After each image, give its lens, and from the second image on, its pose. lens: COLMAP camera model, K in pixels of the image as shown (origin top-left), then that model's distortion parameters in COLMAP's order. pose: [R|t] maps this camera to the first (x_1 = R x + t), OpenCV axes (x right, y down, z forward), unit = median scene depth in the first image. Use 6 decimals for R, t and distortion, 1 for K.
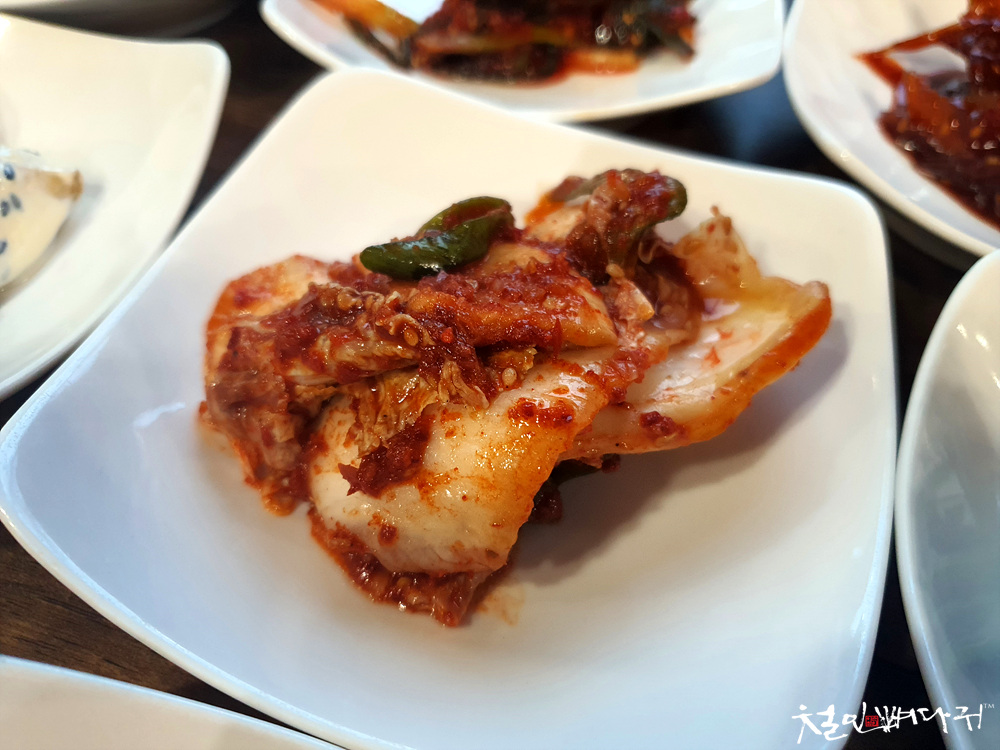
lens RADIAL K [[772.3, 0, 497.3], [0, 772.3, 374.1], [0, 0, 1]] dist [0.009618, -0.002042]
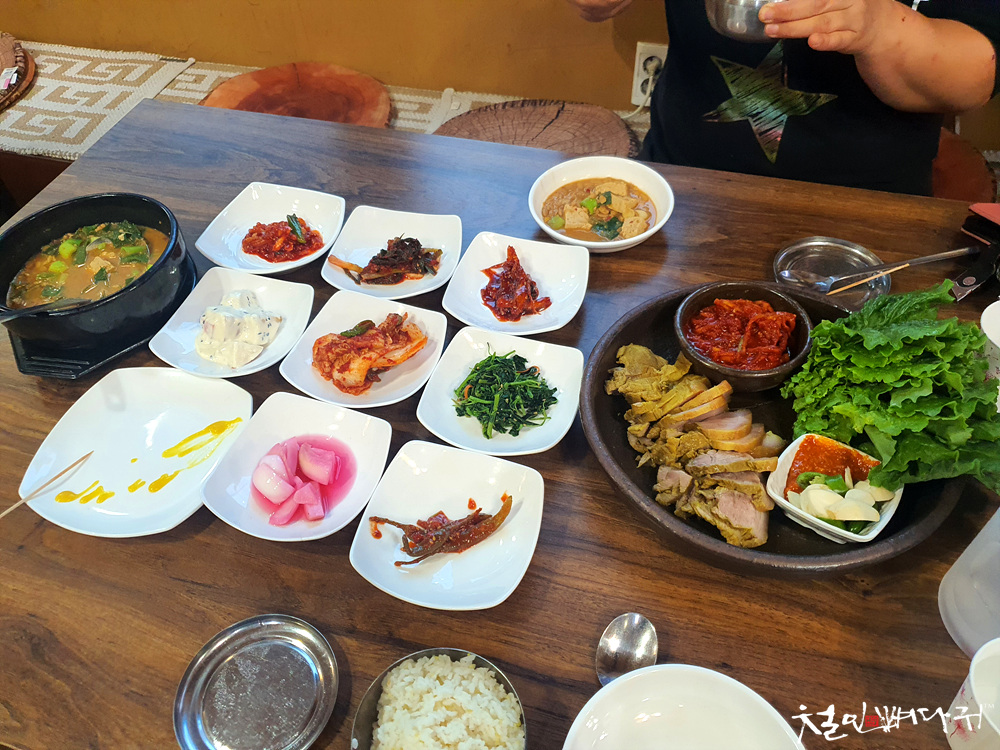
lens RADIAL K [[772.3, 0, 499.0], [0, 772.3, 373.7], [0, 0, 1]] dist [0.009618, -0.002042]
pose [[0.995102, -0.042106, -0.089438, 1.466193], [0.036621, 0.997397, -0.062116, 0.528559], [0.091820, 0.058536, 0.994054, -4.474796]]
